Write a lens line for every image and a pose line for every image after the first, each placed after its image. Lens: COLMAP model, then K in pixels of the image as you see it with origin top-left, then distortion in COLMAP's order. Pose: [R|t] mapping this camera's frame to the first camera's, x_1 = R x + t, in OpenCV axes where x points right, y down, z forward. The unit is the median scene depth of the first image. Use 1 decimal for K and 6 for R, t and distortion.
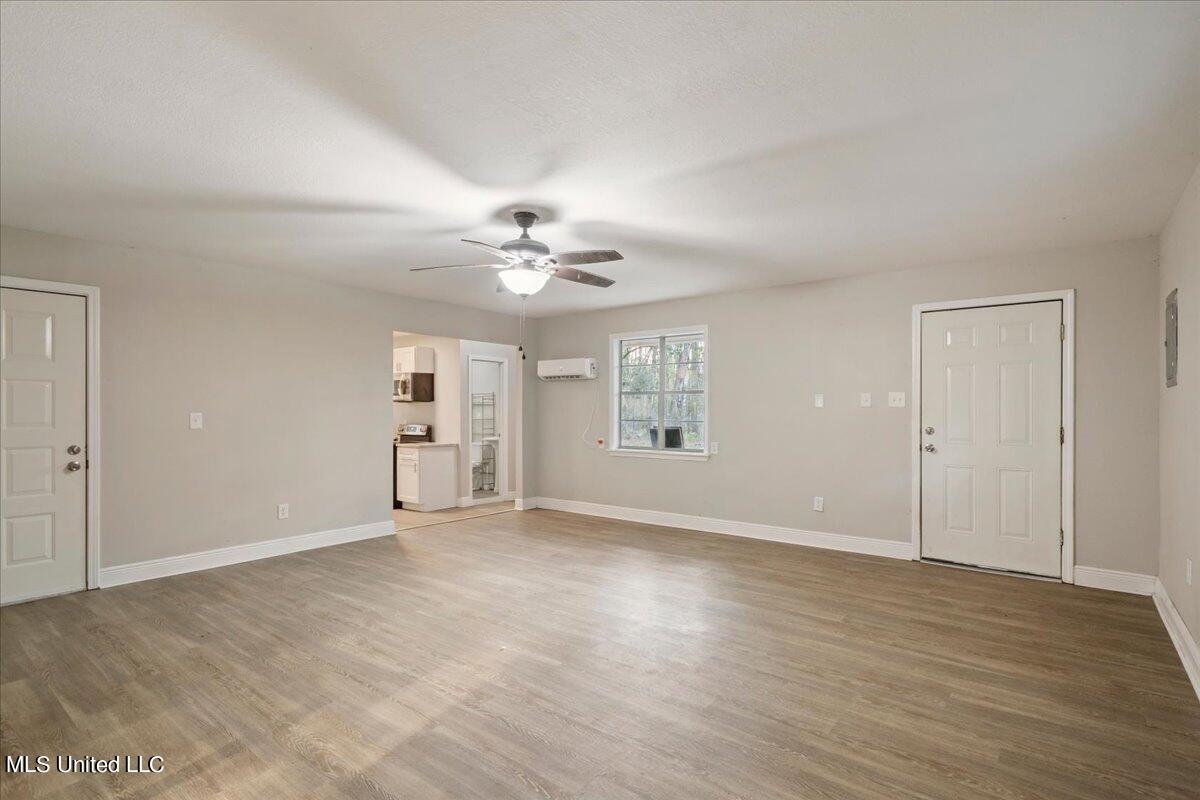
lens RADIAL K [[591.5, 0, 612.8], [0, 591.5, 402.4], [0, 0, 1]] dist [0.008468, -0.000126]
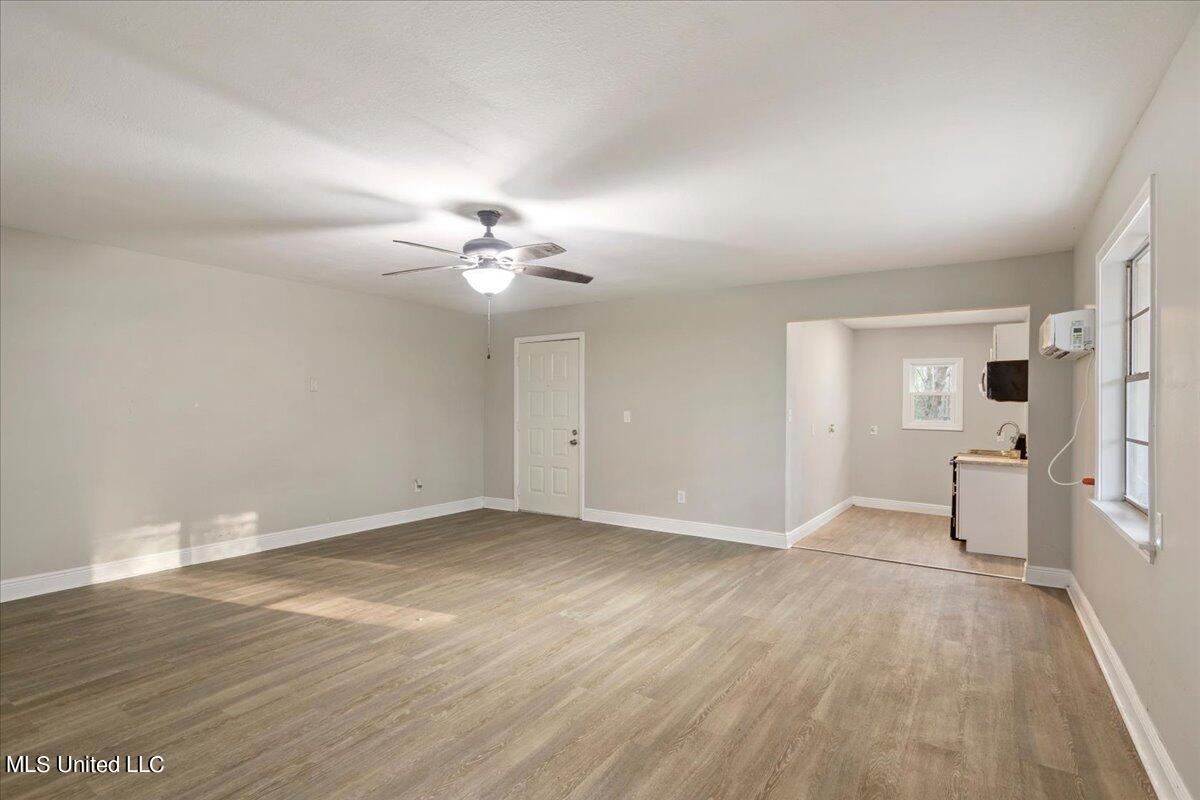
lens RADIAL K [[591.5, 0, 609.3], [0, 591.5, 405.1], [0, 0, 1]] dist [0.008468, -0.000126]
pose [[0.068074, -0.000119, -0.997680, 0.756814], [0.002056, 0.999998, 0.000021, 0.004414], [0.997678, -0.002053, 0.068074, 1.001804]]
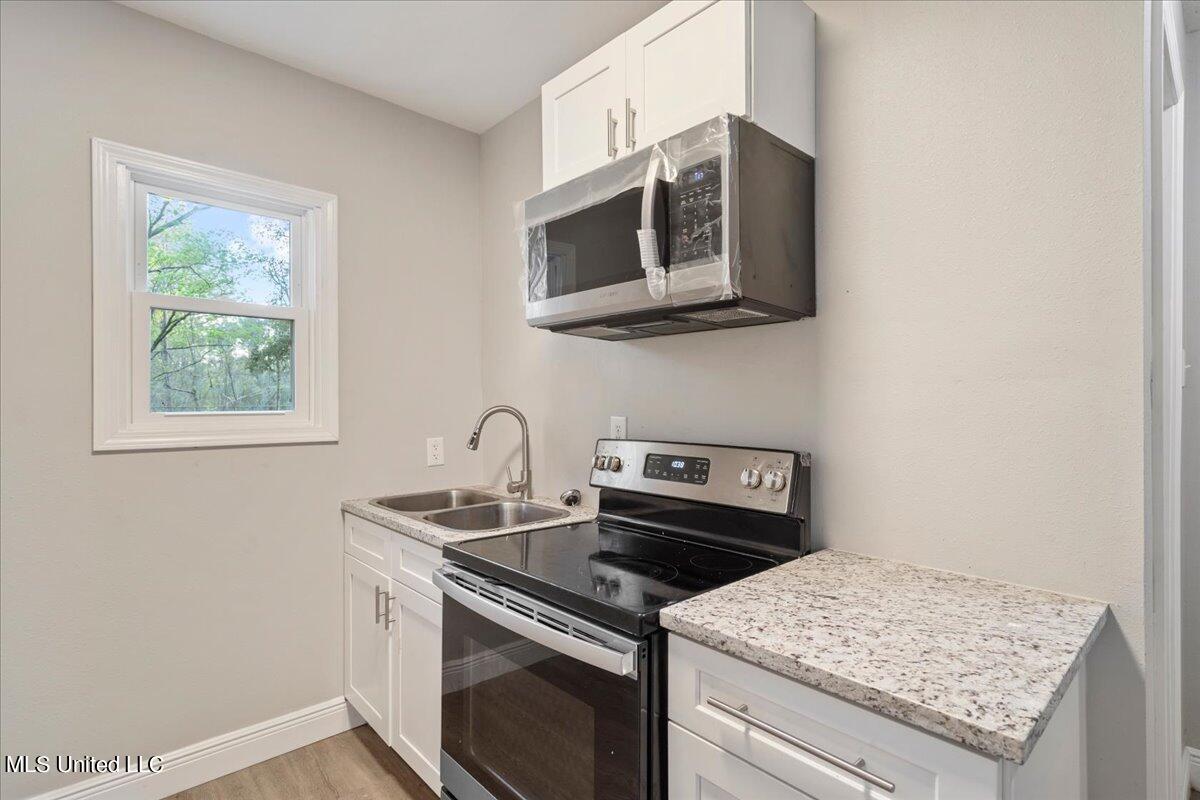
lens RADIAL K [[591.5, 0, 598.5], [0, 591.5, 398.4], [0, 0, 1]] dist [0.008468, -0.000126]
pose [[0.984910, -0.001586, -0.173063, -0.724513], [0.002511, 0.999984, 0.005125, 0.046229], [0.173052, -0.005482, 0.984897, 1.757523]]
